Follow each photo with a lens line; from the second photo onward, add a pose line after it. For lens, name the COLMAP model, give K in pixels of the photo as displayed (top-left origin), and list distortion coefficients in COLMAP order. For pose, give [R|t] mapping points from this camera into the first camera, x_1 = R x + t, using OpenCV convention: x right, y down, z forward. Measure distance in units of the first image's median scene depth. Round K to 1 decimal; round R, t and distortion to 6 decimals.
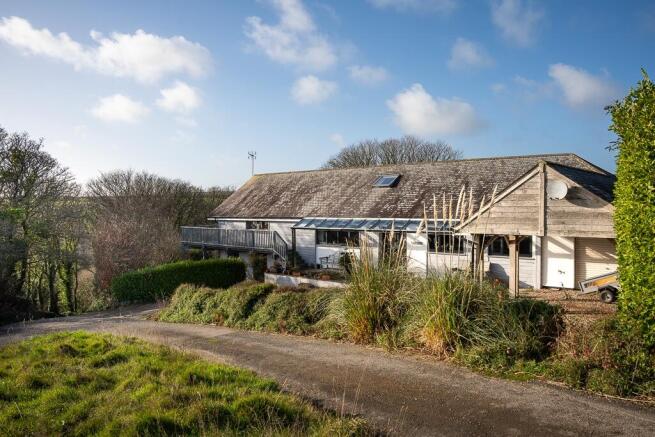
lens RADIAL K [[457.1, 0, 327.5], [0, 457.1, 218.5], [0, 0, 1]] dist [-0.095191, 0.000234]
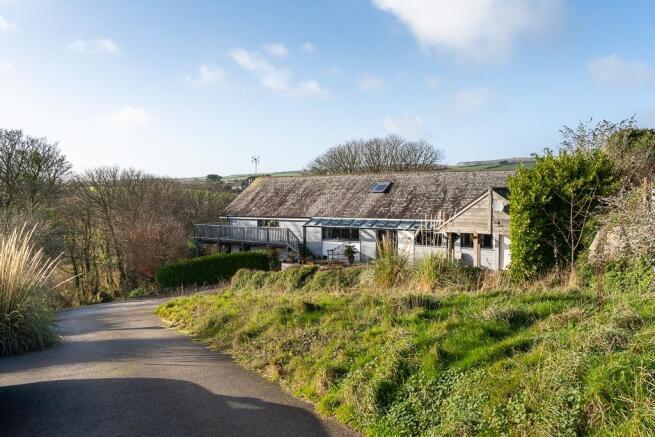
lens RADIAL K [[523.1, 0, 327.6], [0, 523.1, 238.9], [0, 0, 1]] dist [0.003479, 0.000760]
pose [[0.997434, -0.003543, 0.071511, -0.121767], [-0.000404, 0.998480, 0.055106, -0.023794], [-0.071597, -0.054994, 0.995916, -0.426913]]
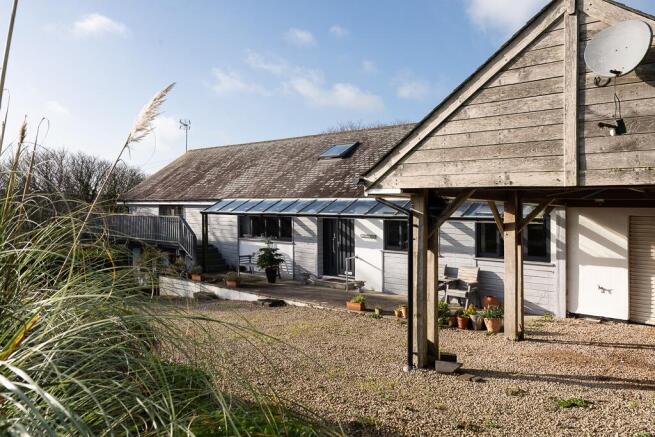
lens RADIAL K [[471.1, 0, 326.5], [0, 471.1, 199.5], [0, 0, 1]] dist [0.044247, -0.114615]
pose [[0.999250, 0.031582, -0.022426, 0.140642], [-0.032857, 0.997720, -0.058959, 0.040603], [0.020512, 0.059652, 0.998008, 0.297524]]
